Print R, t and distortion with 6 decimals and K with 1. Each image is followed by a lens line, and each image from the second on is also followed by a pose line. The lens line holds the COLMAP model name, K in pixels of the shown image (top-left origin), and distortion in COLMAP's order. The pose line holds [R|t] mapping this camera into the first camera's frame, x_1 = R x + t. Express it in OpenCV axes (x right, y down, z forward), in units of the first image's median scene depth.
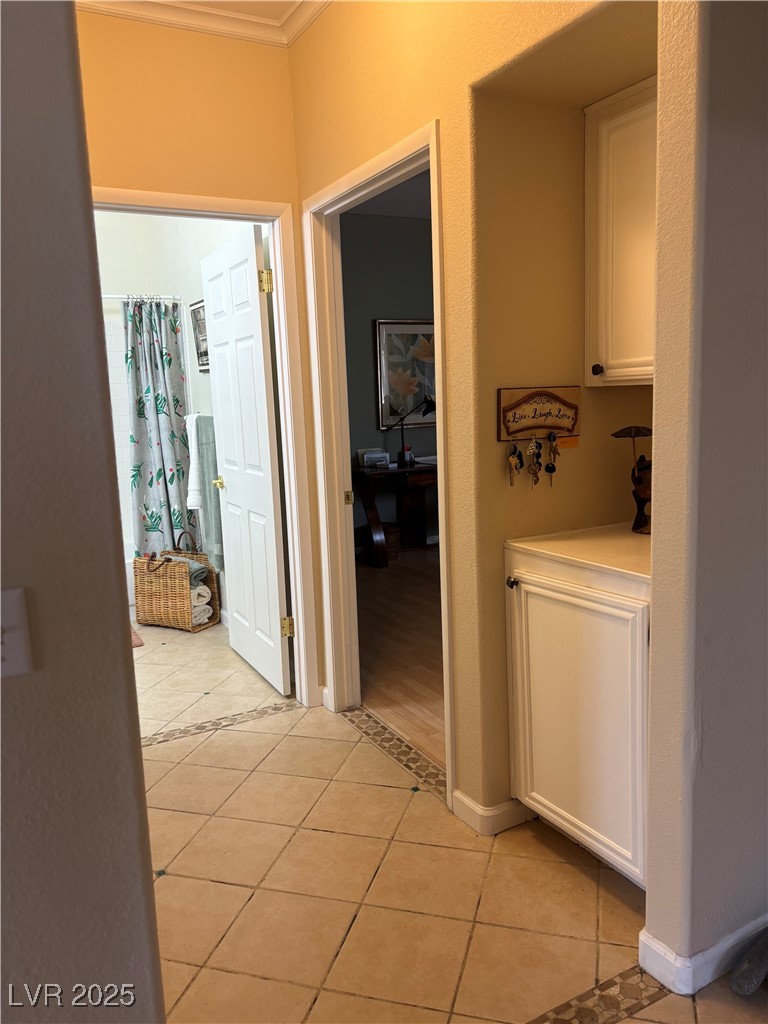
lens RADIAL K [[773.6, 0, 384.3], [0, 773.6, 510.7], [0, 0, 1]] dist [0.036139, -0.047290]
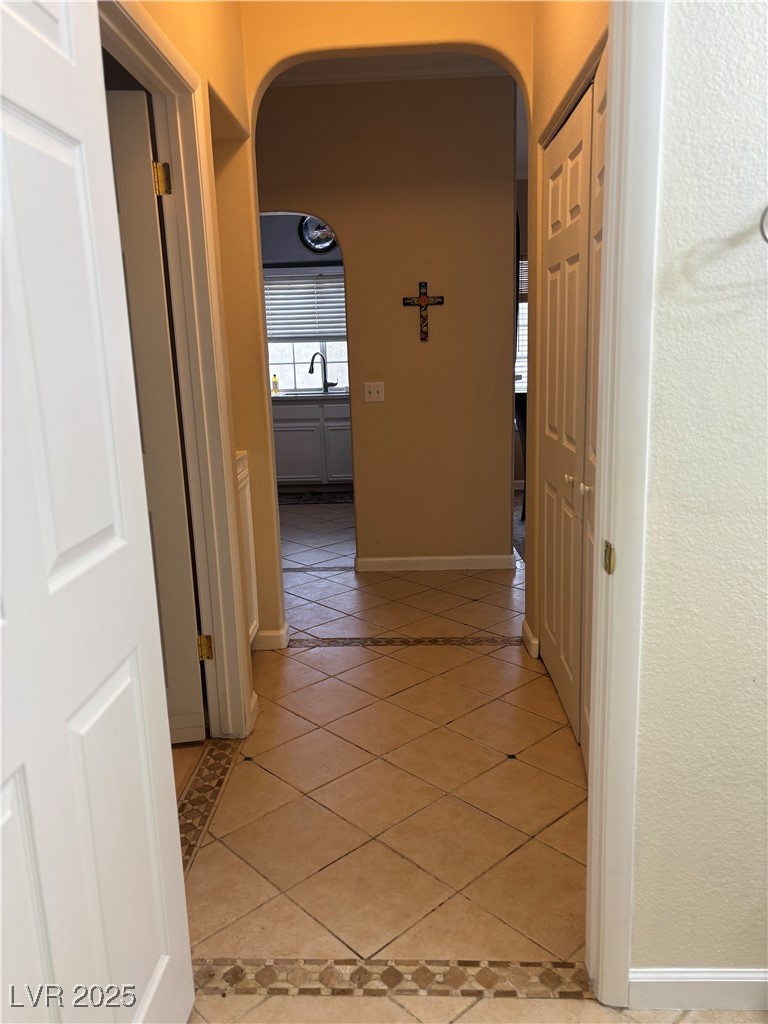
lens RADIAL K [[773.6, 0, 384.2], [0, 773.6, 515.0], [0, 0, 1]] dist [0.036139, -0.047290]
pose [[-0.858851, -0.039389, 0.510709, -0.465132], [0.146180, 0.936729, 0.318074, -0.161566], [-0.490924, 0.347833, -0.798752, 1.263519]]
